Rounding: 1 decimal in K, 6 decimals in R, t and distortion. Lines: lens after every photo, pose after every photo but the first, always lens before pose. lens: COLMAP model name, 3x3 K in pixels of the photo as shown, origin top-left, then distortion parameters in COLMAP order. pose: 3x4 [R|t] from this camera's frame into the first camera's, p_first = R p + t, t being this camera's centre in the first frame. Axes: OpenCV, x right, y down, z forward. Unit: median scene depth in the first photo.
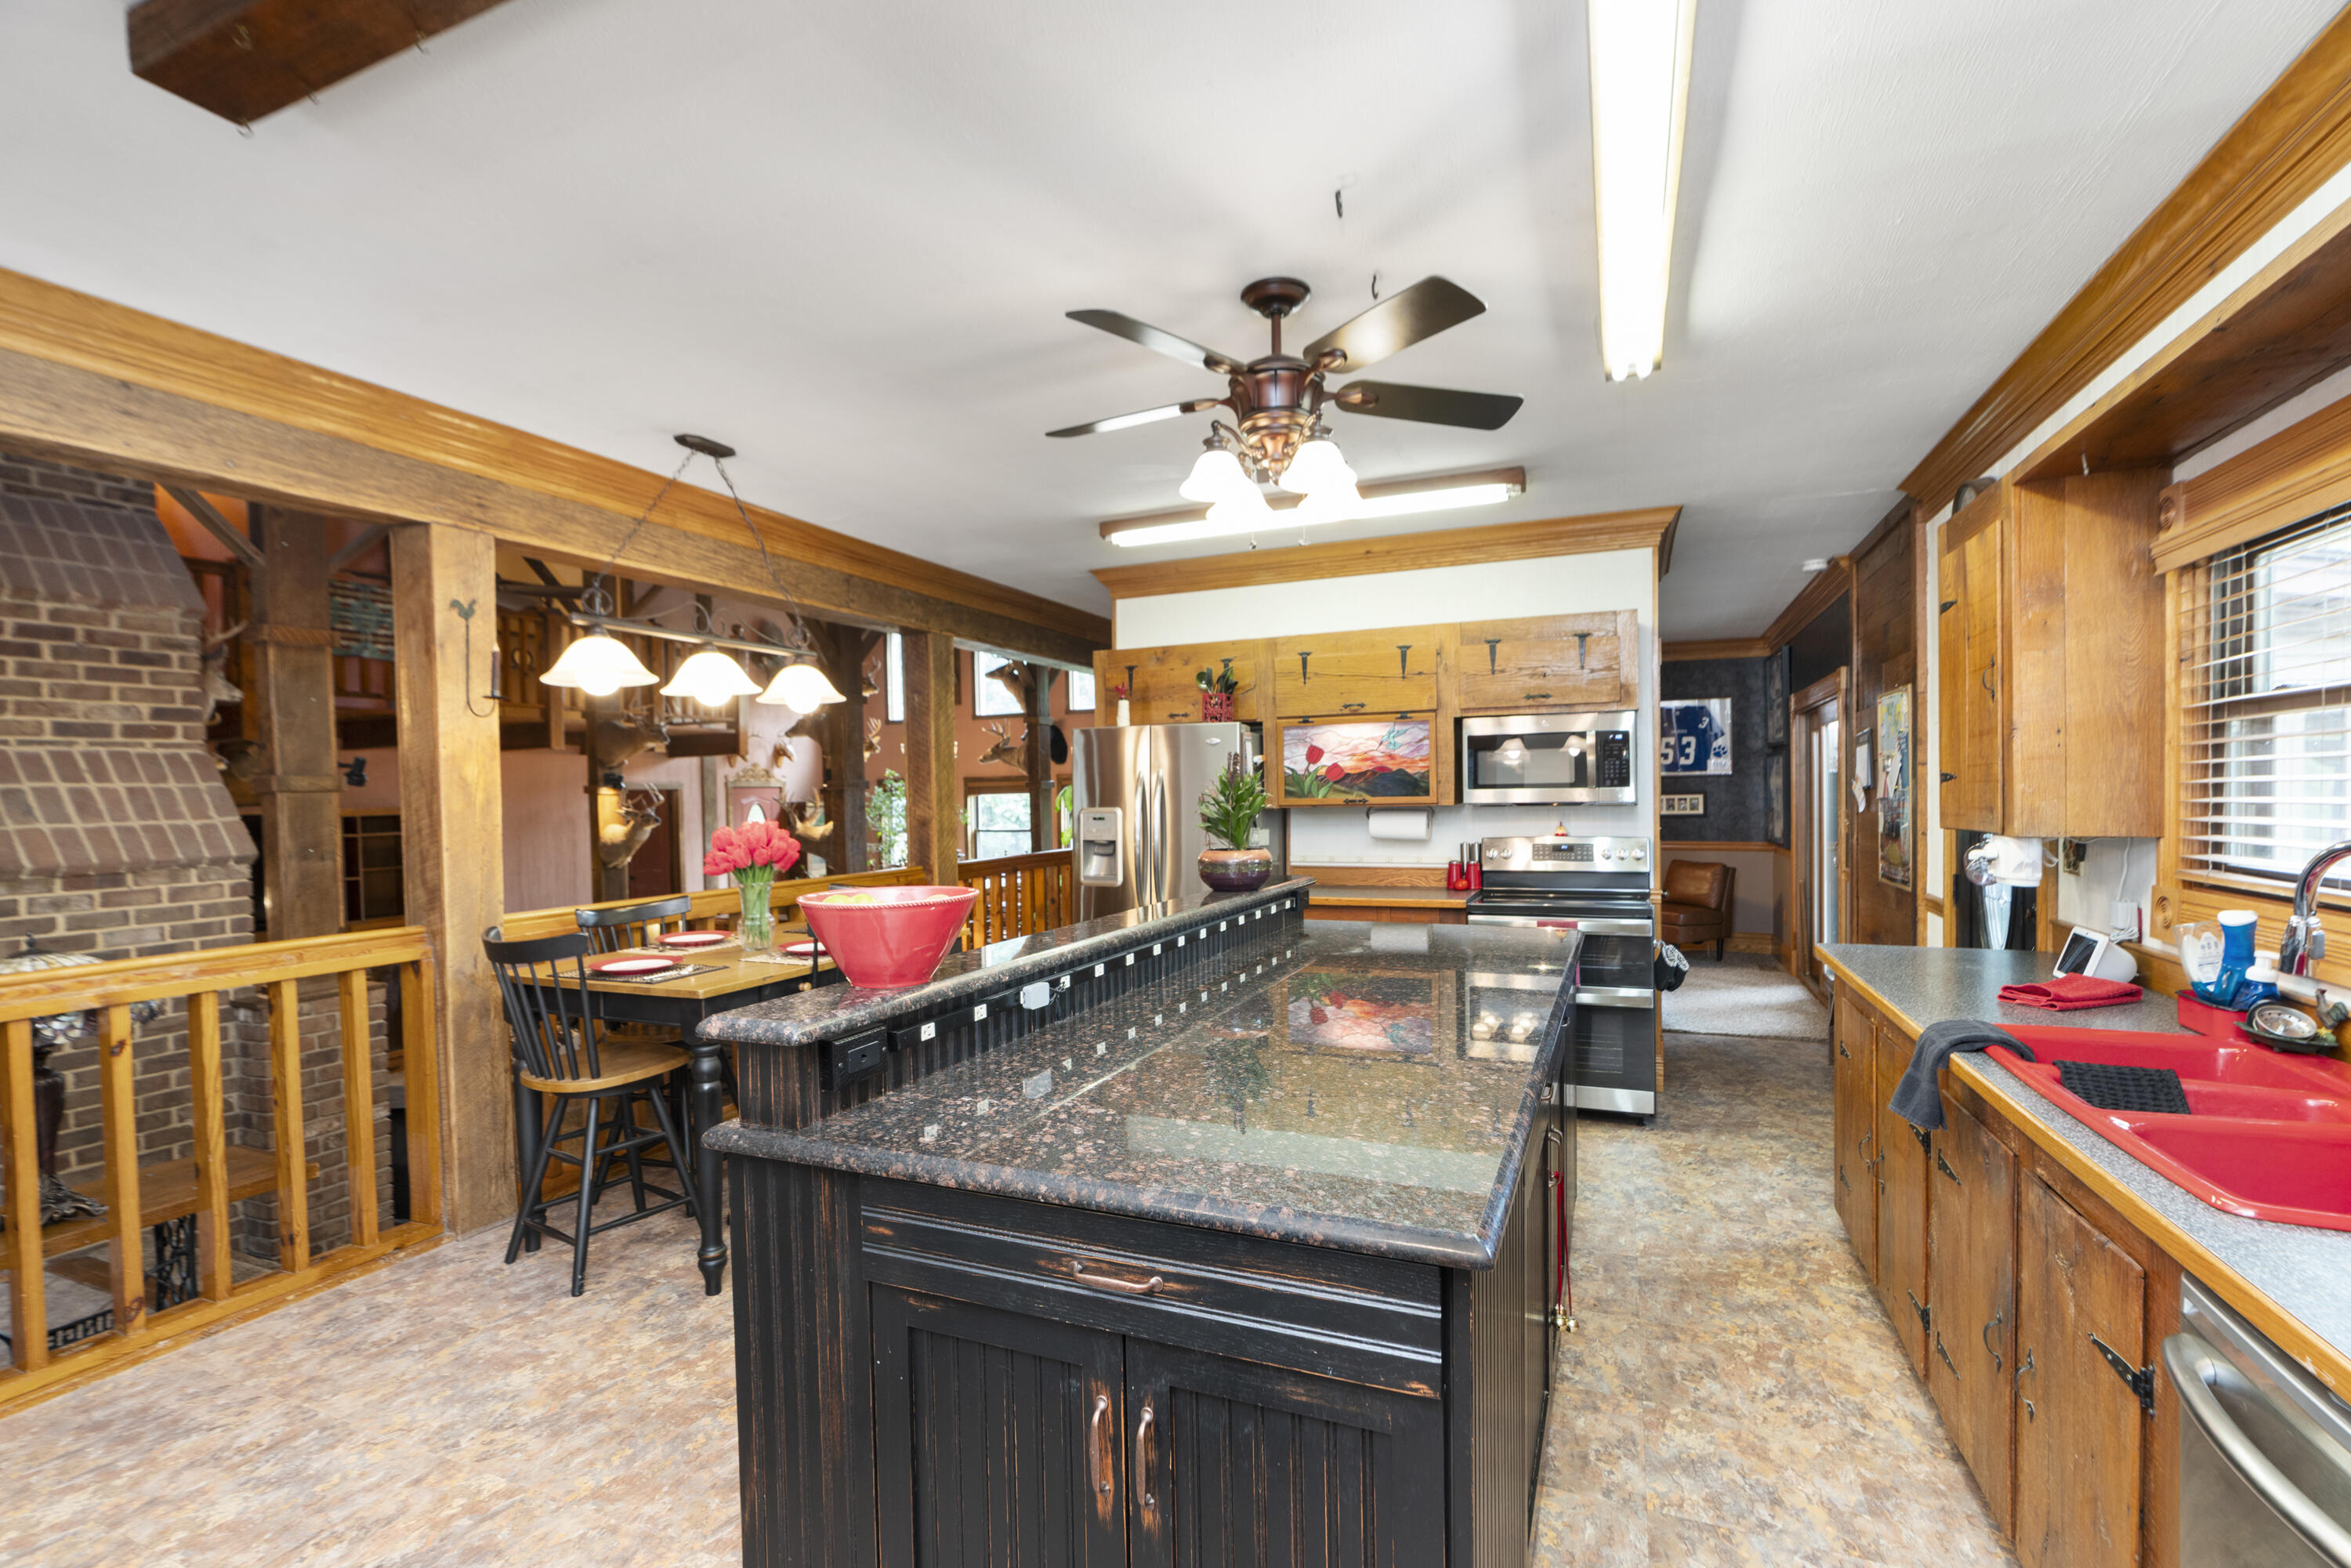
lens RADIAL K [[1084.1, 0, 1157.8], [0, 1084.1, 790.3], [0, 0, 1]] dist [0.001531, -0.000316]
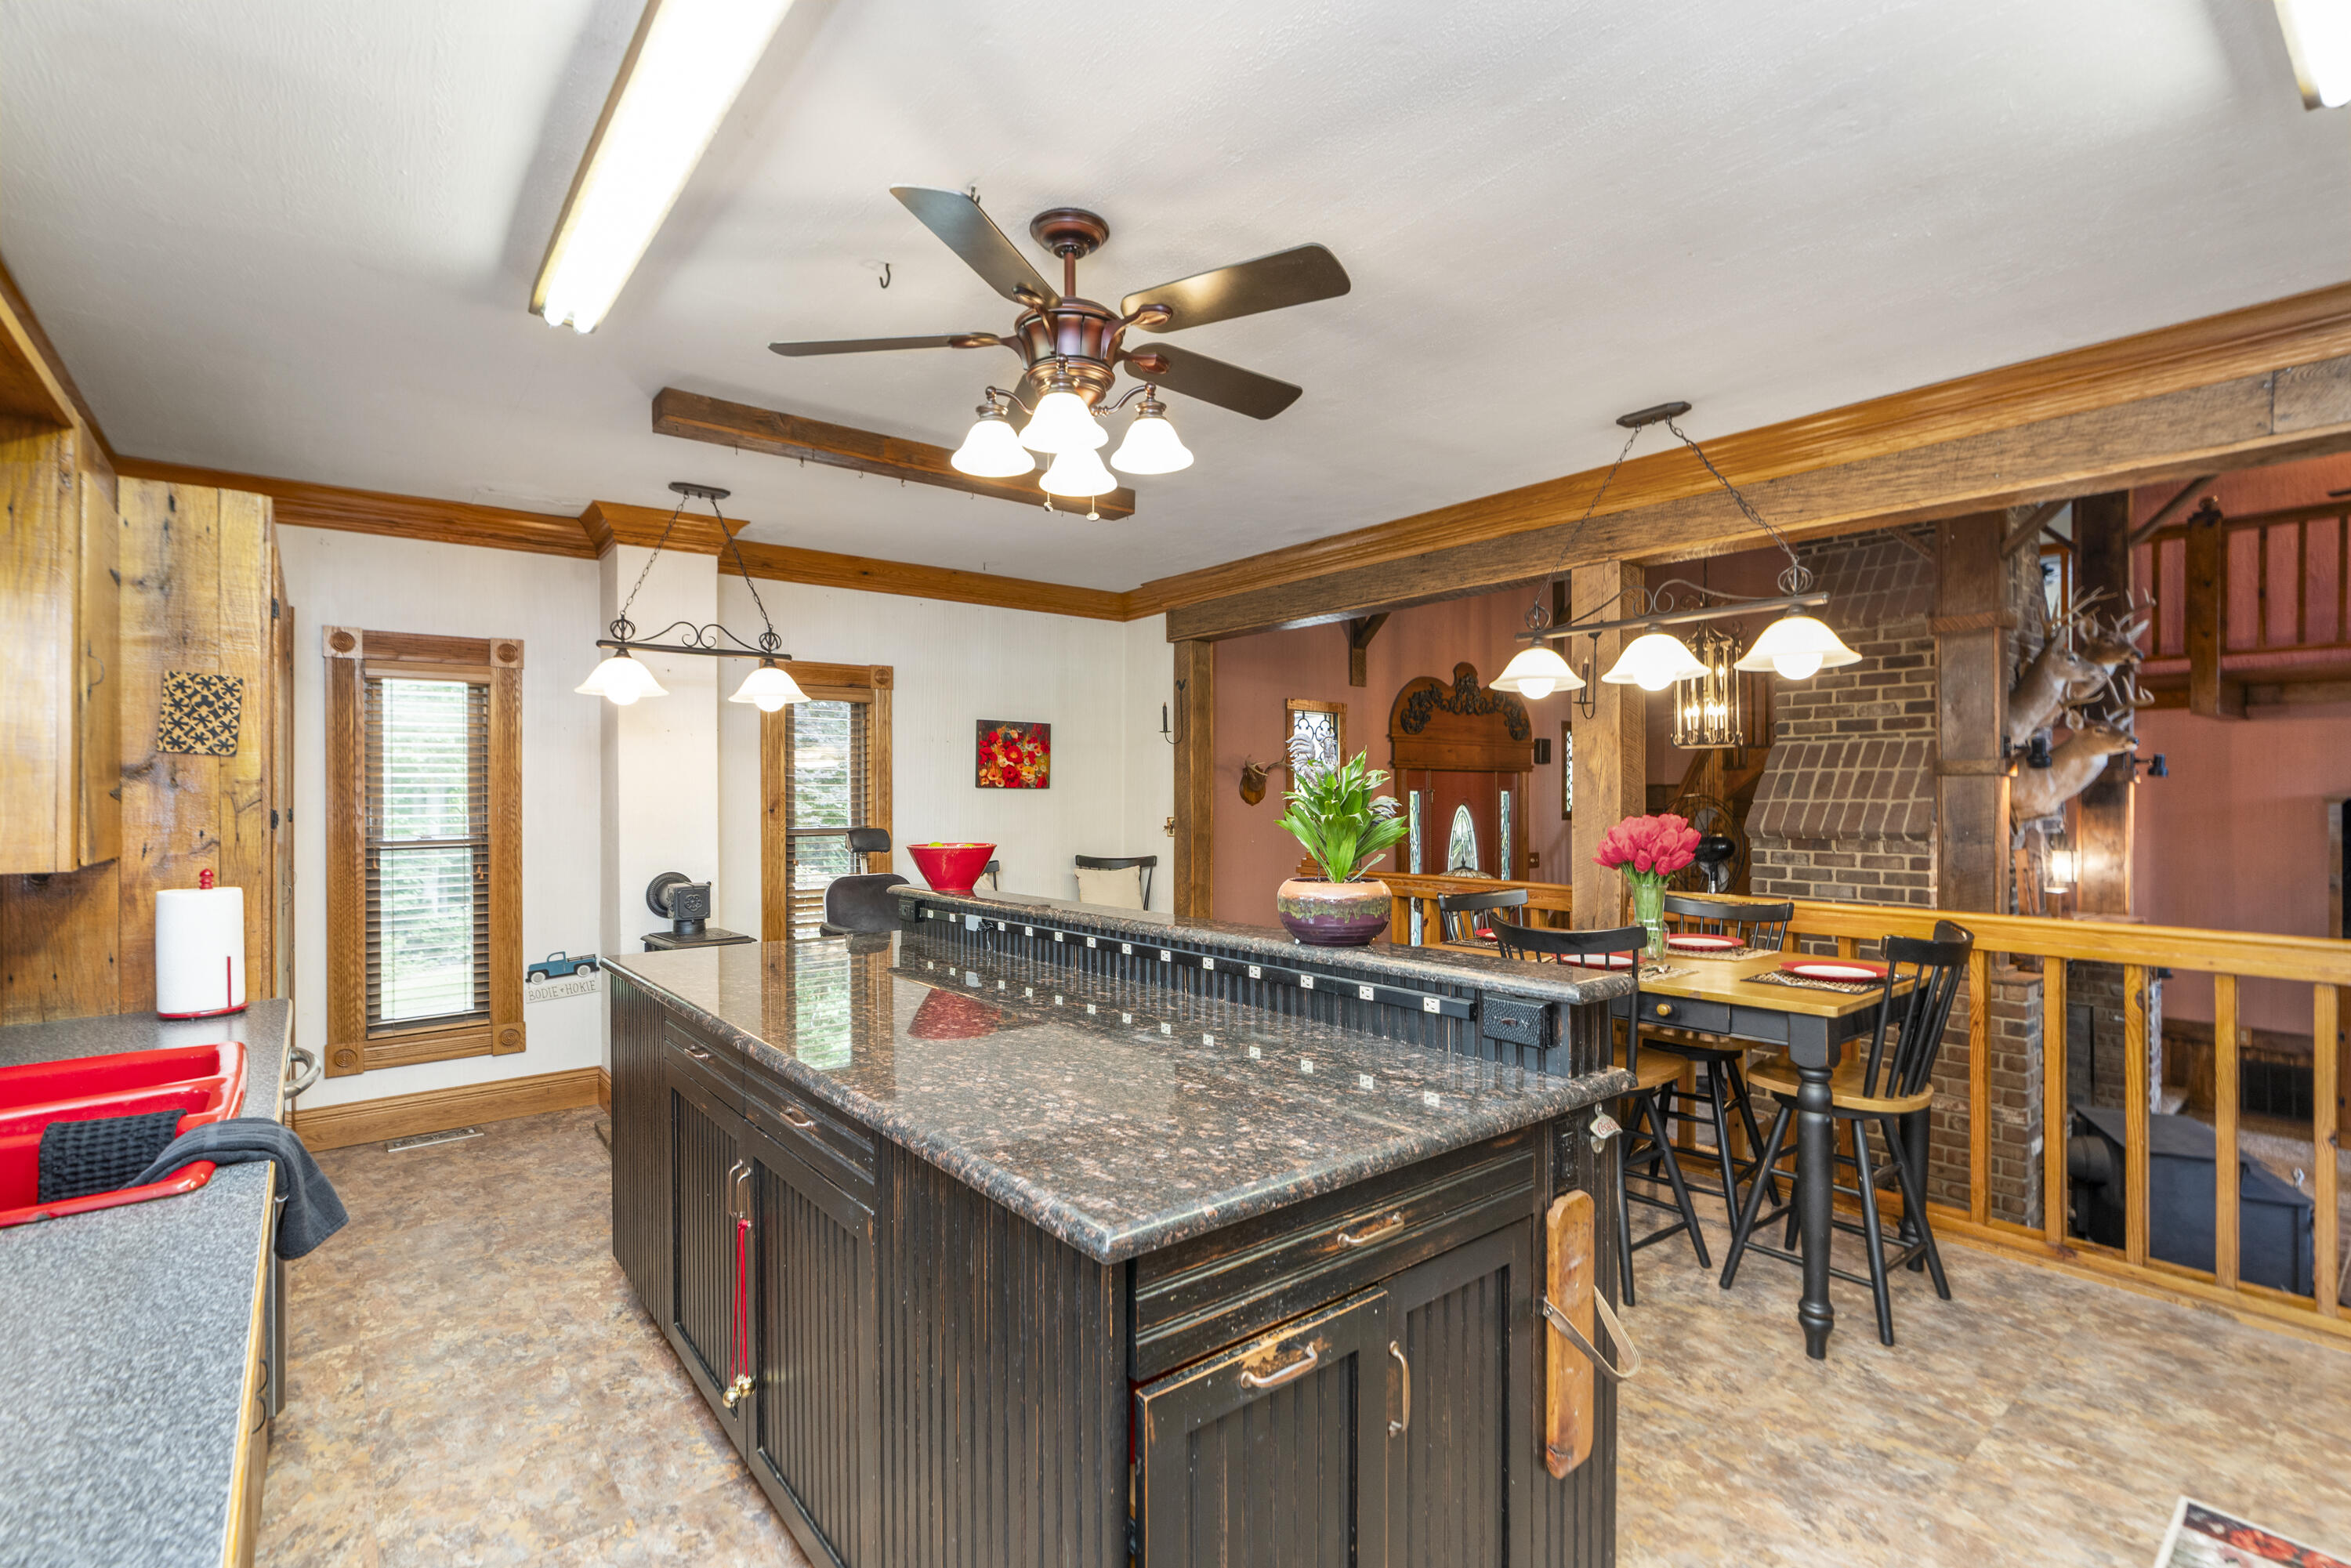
lens RADIAL K [[1084.1, 0, 1160.9], [0, 1084.1, 789.2], [0, 0, 1]] dist [0.001531, -0.000316]
pose [[-0.466701, 0.021992, -0.884141, 0.507943], [0.008895, 0.999757, 0.020172, -0.014420], [0.884370, 0.001550, -0.466784, 0.873099]]
